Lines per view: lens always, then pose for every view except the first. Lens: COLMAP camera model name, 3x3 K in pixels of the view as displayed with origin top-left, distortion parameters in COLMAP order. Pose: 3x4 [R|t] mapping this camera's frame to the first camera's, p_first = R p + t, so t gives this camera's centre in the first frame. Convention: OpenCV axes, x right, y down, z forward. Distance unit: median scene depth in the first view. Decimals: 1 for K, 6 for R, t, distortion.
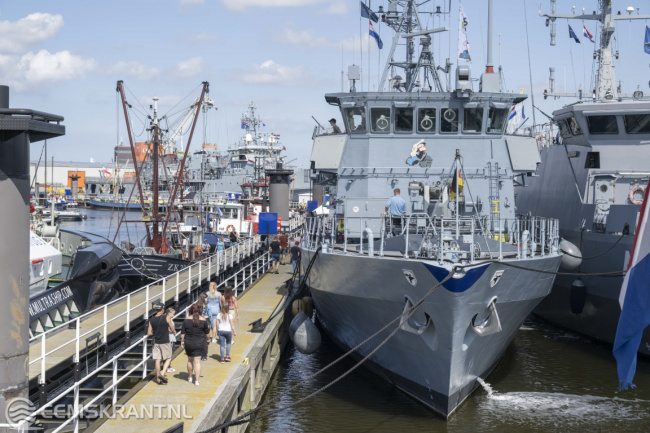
lens RADIAL K [[1216.6, 0, 324.5], [0, 1216.6, 213.8], [0, 0, 1]] dist [0.036125, 0.000000]
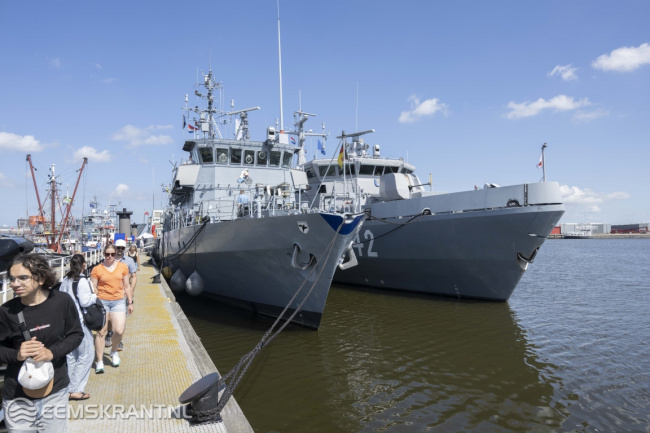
lens RADIAL K [[444.1, 0, 330.1], [0, 444.1, 219.0], [0, 0, 1]] dist [0.033232, -0.011693]
pose [[0.904432, -0.003301, 0.426605, -0.082528], [0.032250, 0.997638, -0.060654, 0.052893], [-0.425397, 0.068616, 0.902402, 0.382300]]
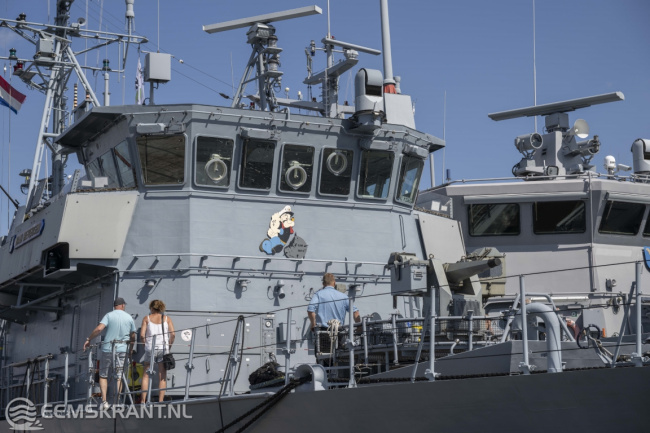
lens RADIAL K [[1317.2, 0, 324.5], [0, 1317.2, 218.8], [0, 0, 1]] dist [0.080341, 0.000000]
pose [[0.877618, 0.058104, 0.475826, -0.171192], [0.031099, 0.983634, -0.177473, 0.043877], [-0.478350, 0.170552, 0.861448, 0.512887]]
